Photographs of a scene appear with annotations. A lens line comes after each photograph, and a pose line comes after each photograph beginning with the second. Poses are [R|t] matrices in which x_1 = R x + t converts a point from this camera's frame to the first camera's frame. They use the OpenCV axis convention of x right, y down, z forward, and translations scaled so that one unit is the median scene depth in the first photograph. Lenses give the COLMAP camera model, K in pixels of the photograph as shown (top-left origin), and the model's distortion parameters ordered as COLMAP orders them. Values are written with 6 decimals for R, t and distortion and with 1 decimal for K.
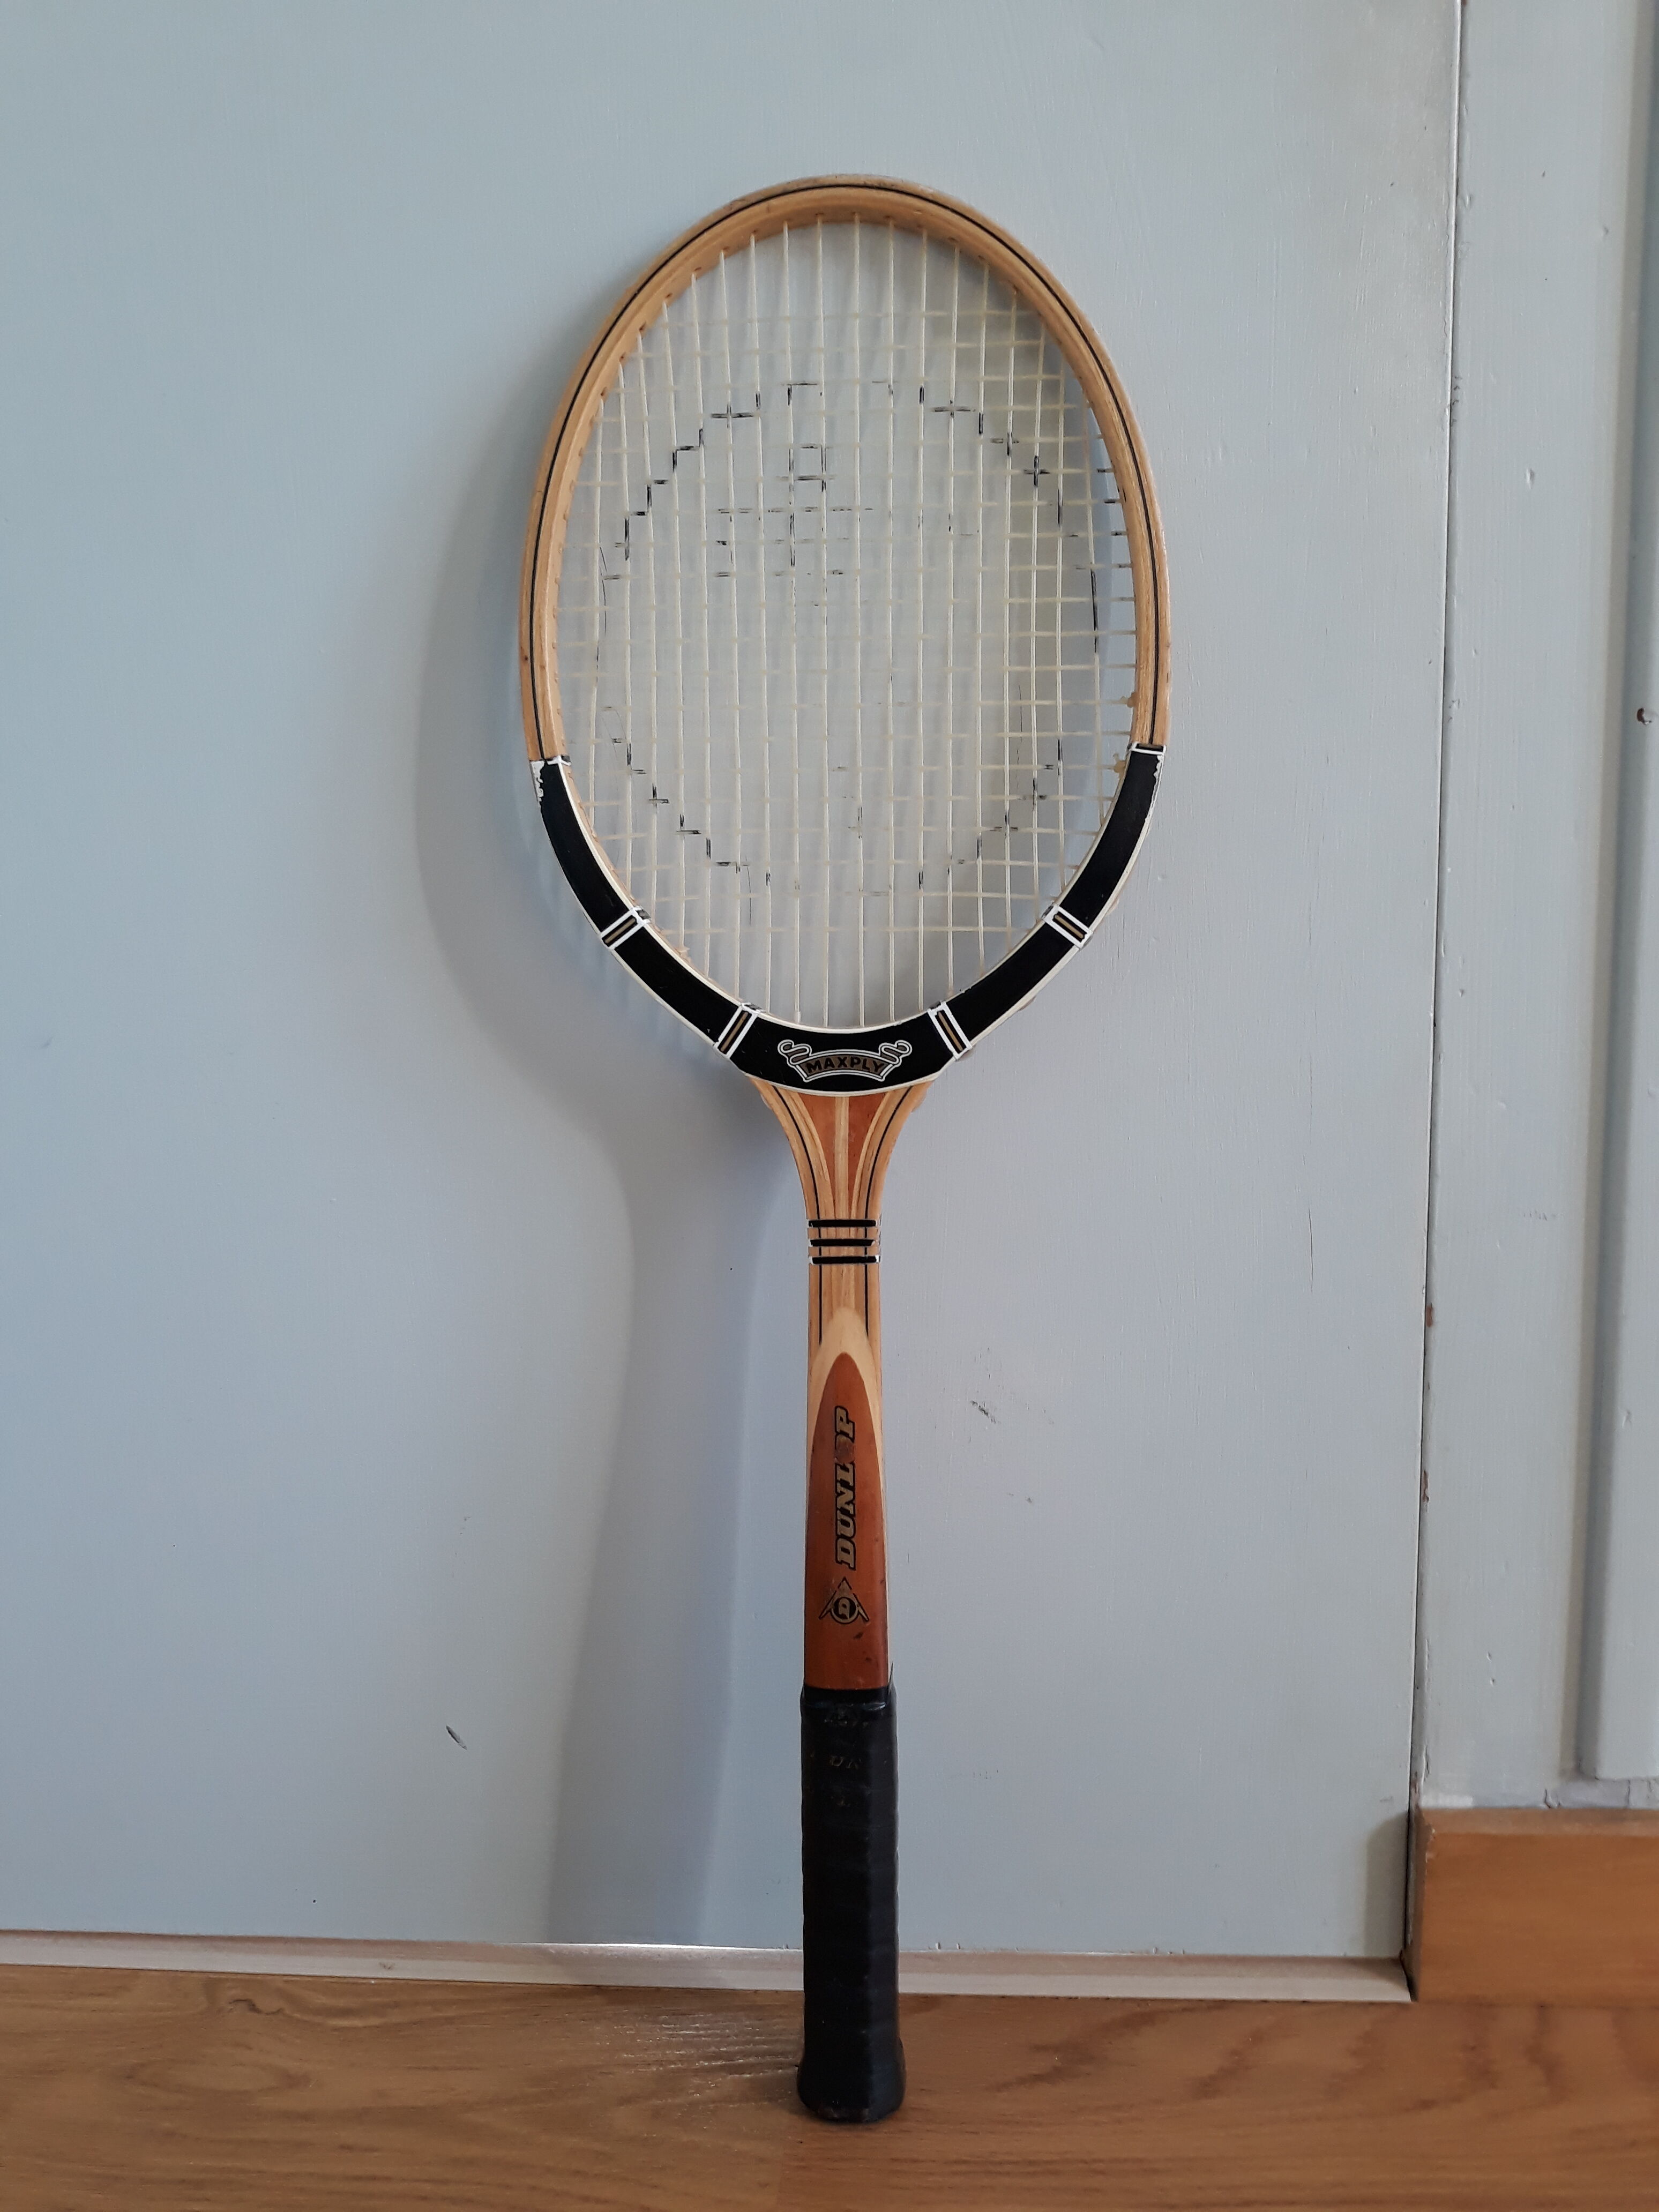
lens RADIAL K [[1796.0, 0, 829.5], [0, 1796.0, 1106.0], [0, 0, 1]] dist [0.052944, -0.008962]
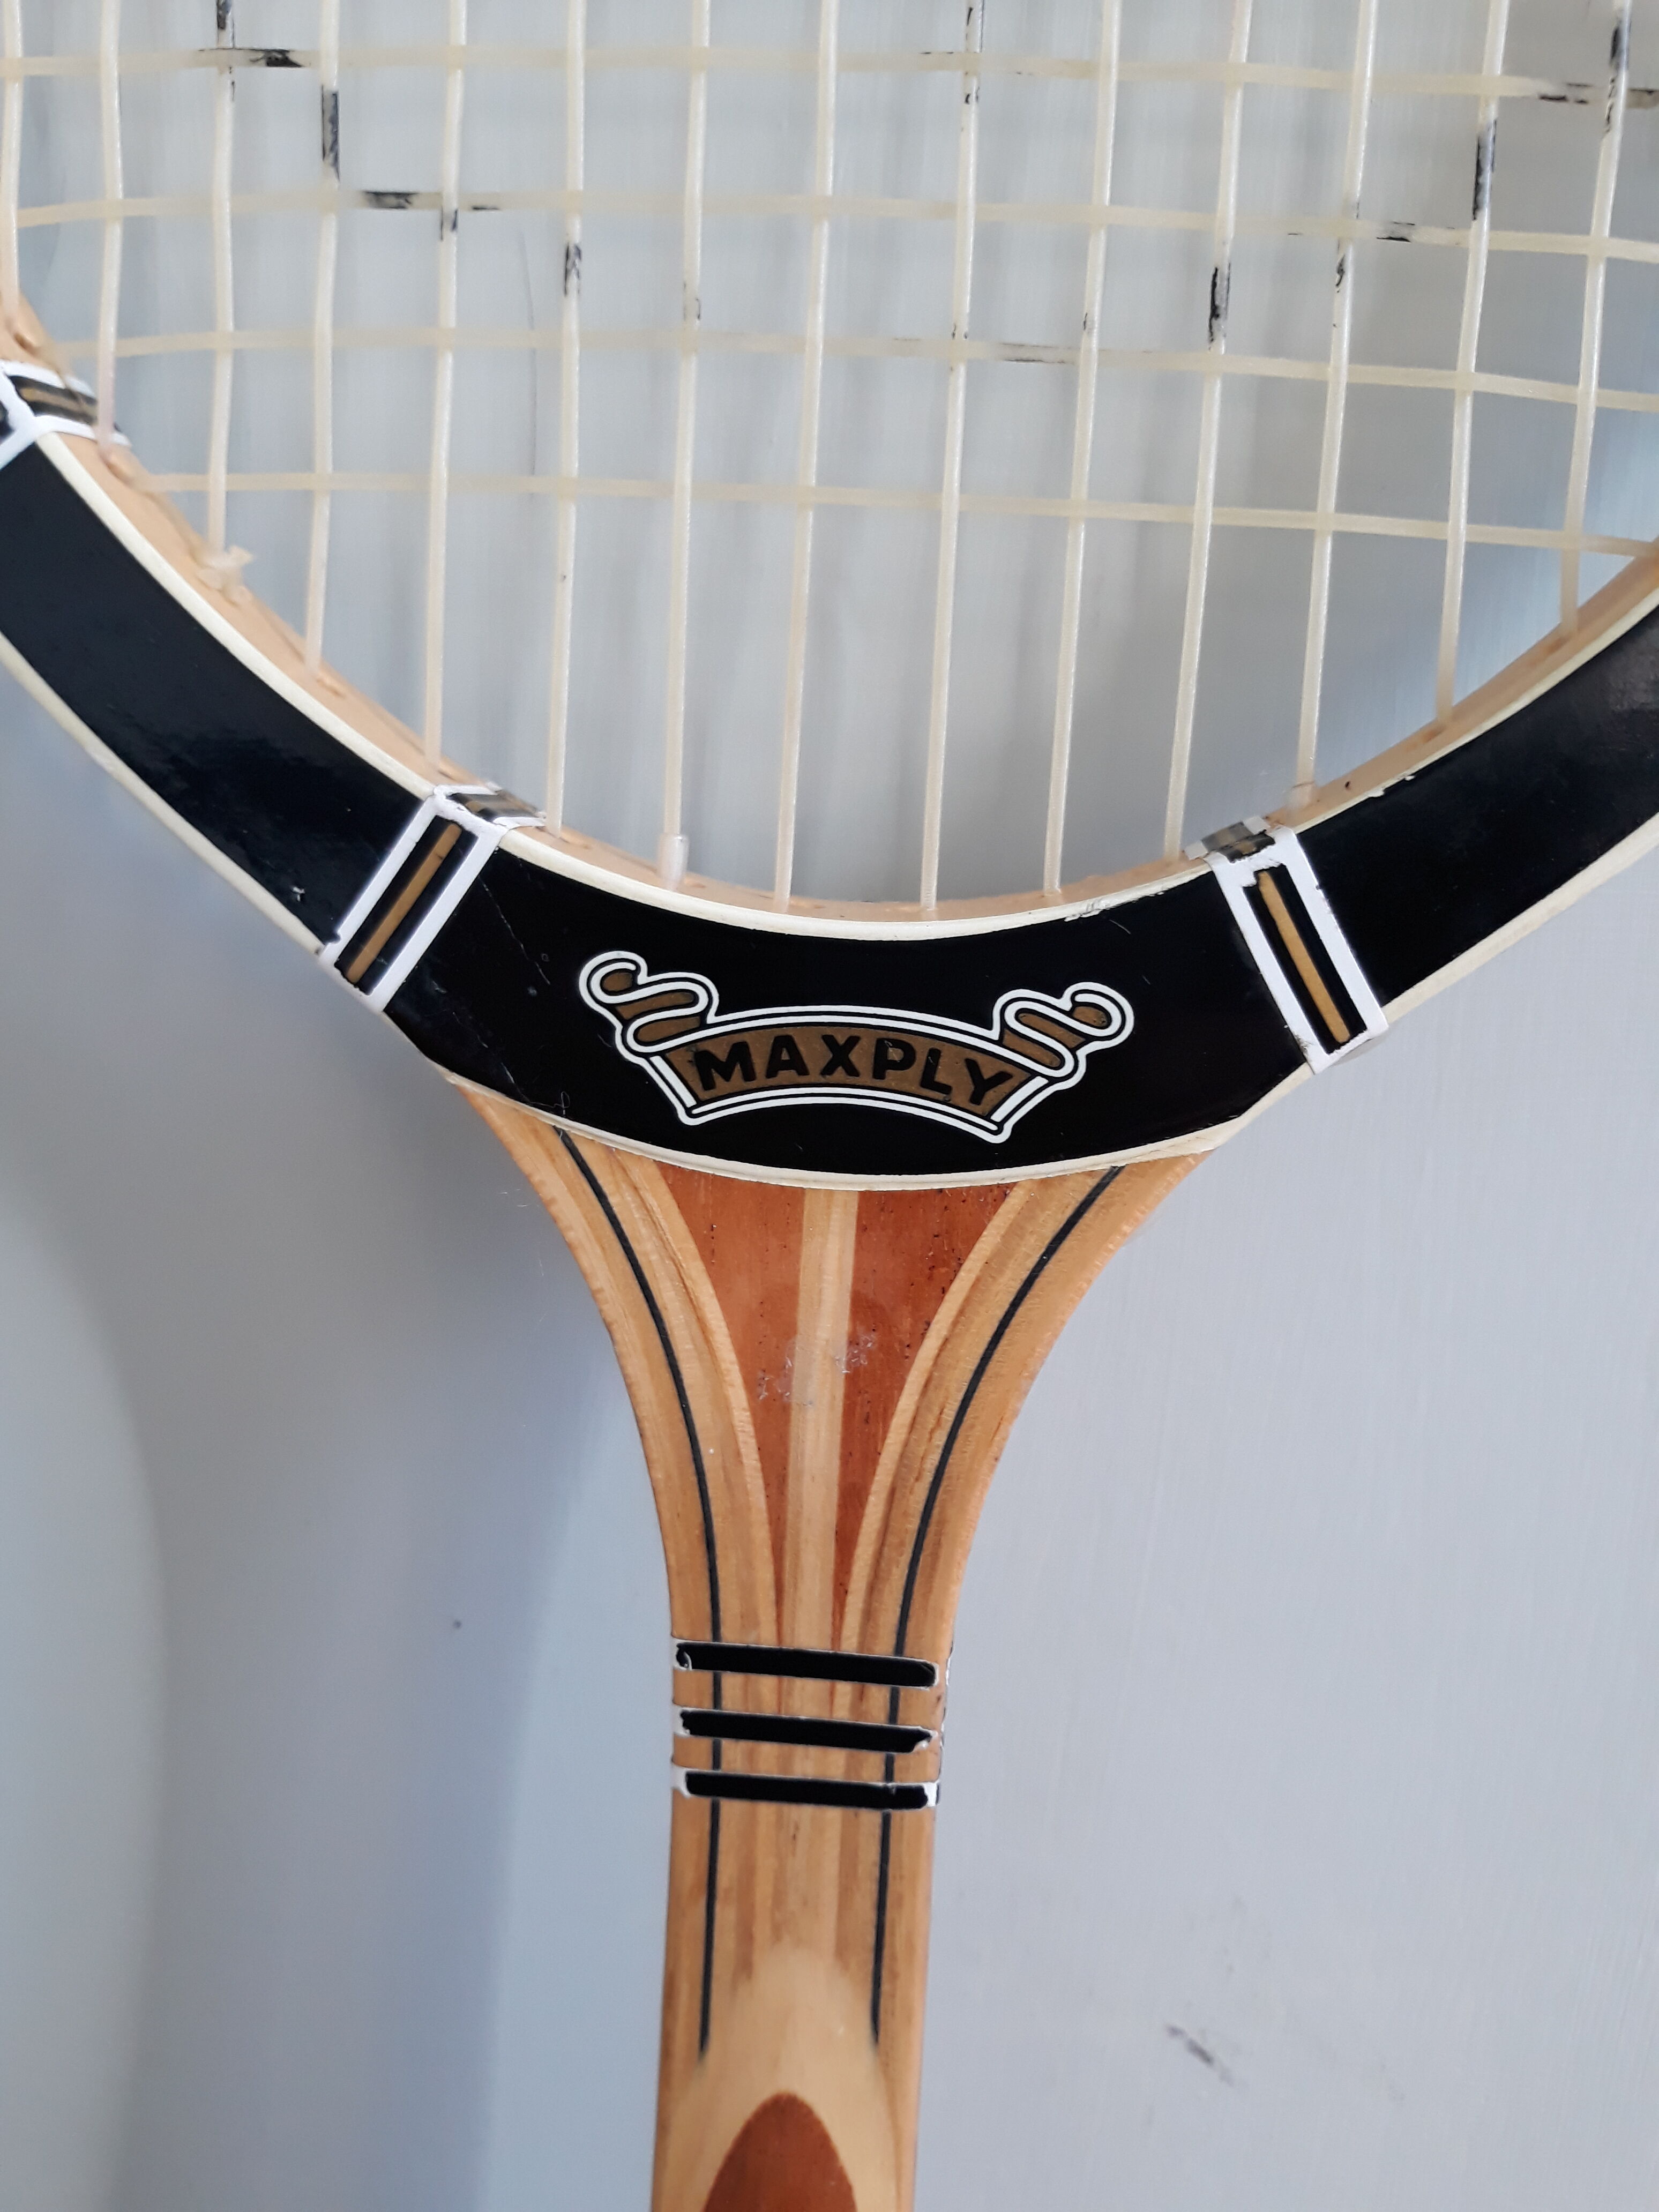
lens RADIAL K [[1918.3, 0, 829.5], [0, 1918.3, 1106.0], [0, 0, 1]] dist [0.069896, -0.185865]
pose [[0.998383, 0.056215, 0.008413, 0.003690], [-0.056773, 0.993446, 0.099202, -0.043048], [-0.002781, -0.099519, 0.995032, 0.732697]]
